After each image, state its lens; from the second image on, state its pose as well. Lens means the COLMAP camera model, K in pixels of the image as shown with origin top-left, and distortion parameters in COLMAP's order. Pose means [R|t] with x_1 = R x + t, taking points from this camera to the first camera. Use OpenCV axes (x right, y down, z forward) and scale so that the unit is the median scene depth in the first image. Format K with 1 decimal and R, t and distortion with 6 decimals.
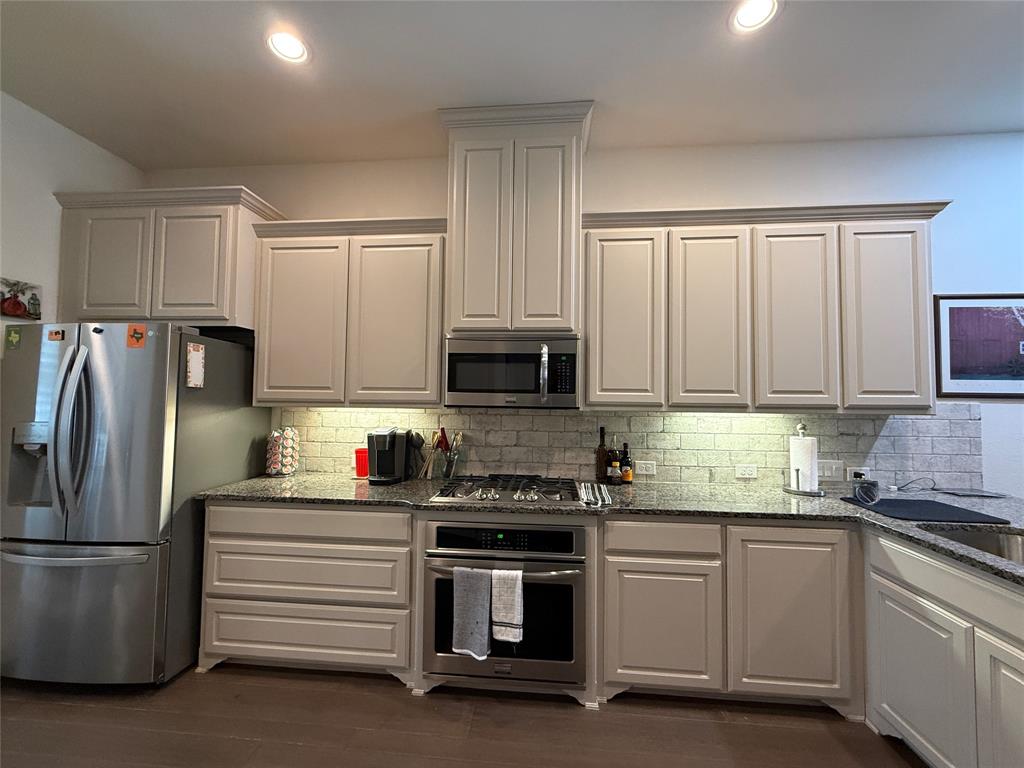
lens RADIAL K [[408.8, 0, 511.1], [0, 408.8, 384.2], [0, 0, 1]] dist [-0.001390, 0.000172]
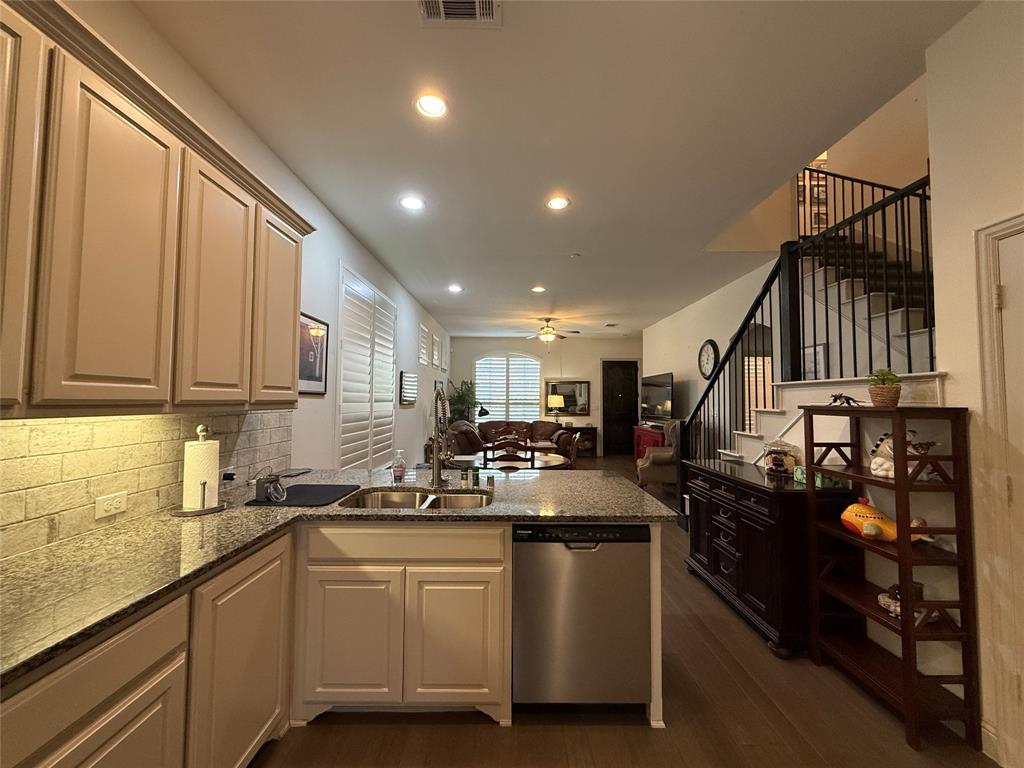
lens RADIAL K [[408.8, 0, 511.7], [0, 408.8, 383.5], [0, 0, 1]] dist [-0.001390, 0.000172]
pose [[-0.093311, 0.032393, 0.995110, -0.140882], [-0.043985, 0.998361, -0.036623, 0.019631], [-0.994665, -0.047187, -0.091733, 0.479486]]
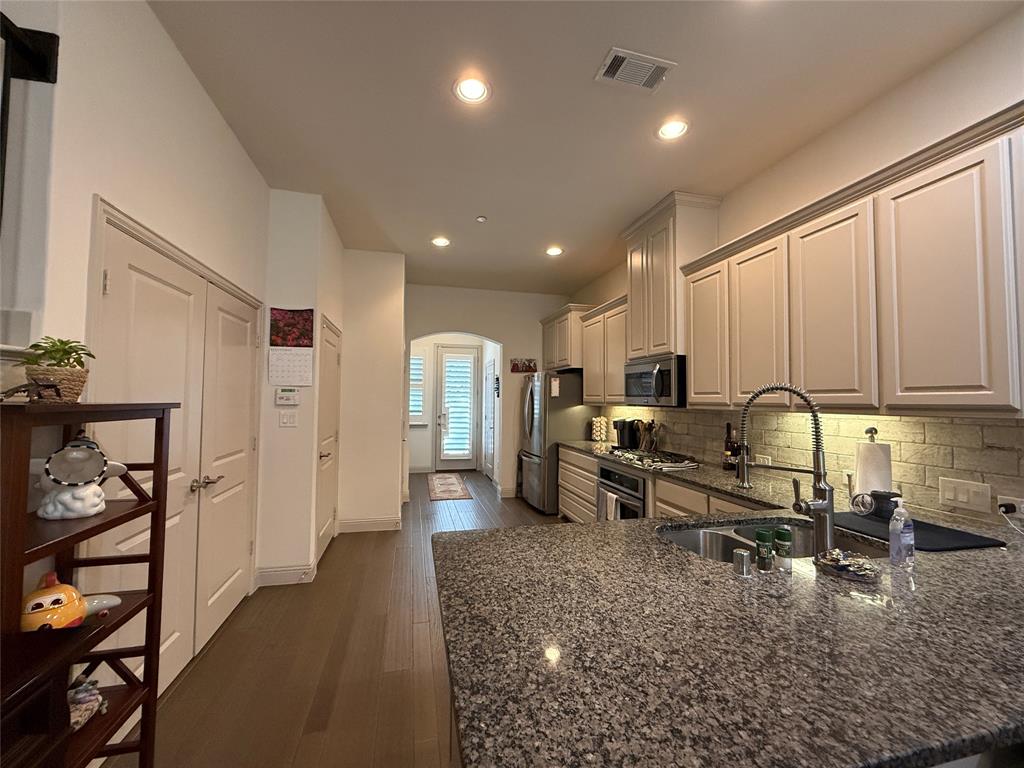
lens RADIAL K [[408.8, 0, 510.1], [0, 408.8, 380.9], [0, 0, 1]] dist [-0.001390, 0.000172]
pose [[0.323294, -0.052971, -0.944815, 1.300144], [0.031884, 0.998475, -0.045070, 0.014205], [0.945761, -0.015553, 0.324490, -0.016251]]
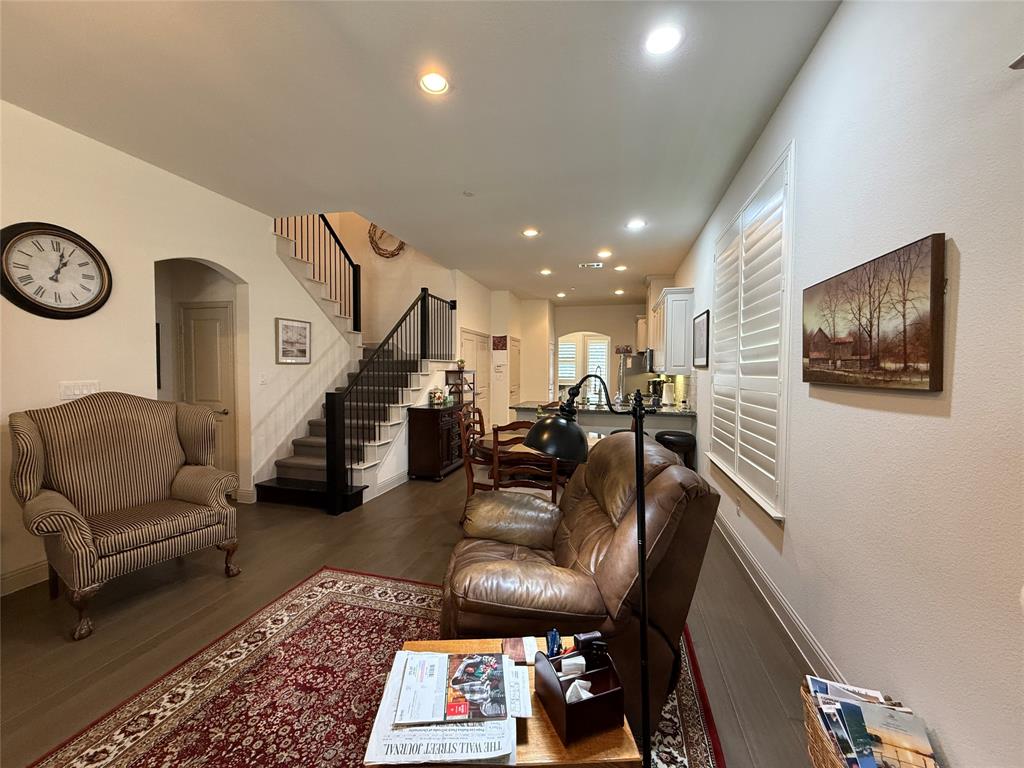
lens RADIAL K [[408.8, 0, 511.3], [0, 408.8, 384.3], [0, 0, 1]] dist [-0.001390, 0.000172]
pose [[-0.157876, 0.021878, -0.987217, 3.440781], [0.030859, 0.999376, 0.017213, 0.062819], [0.986977, -0.027747, -0.158452, 0.422680]]
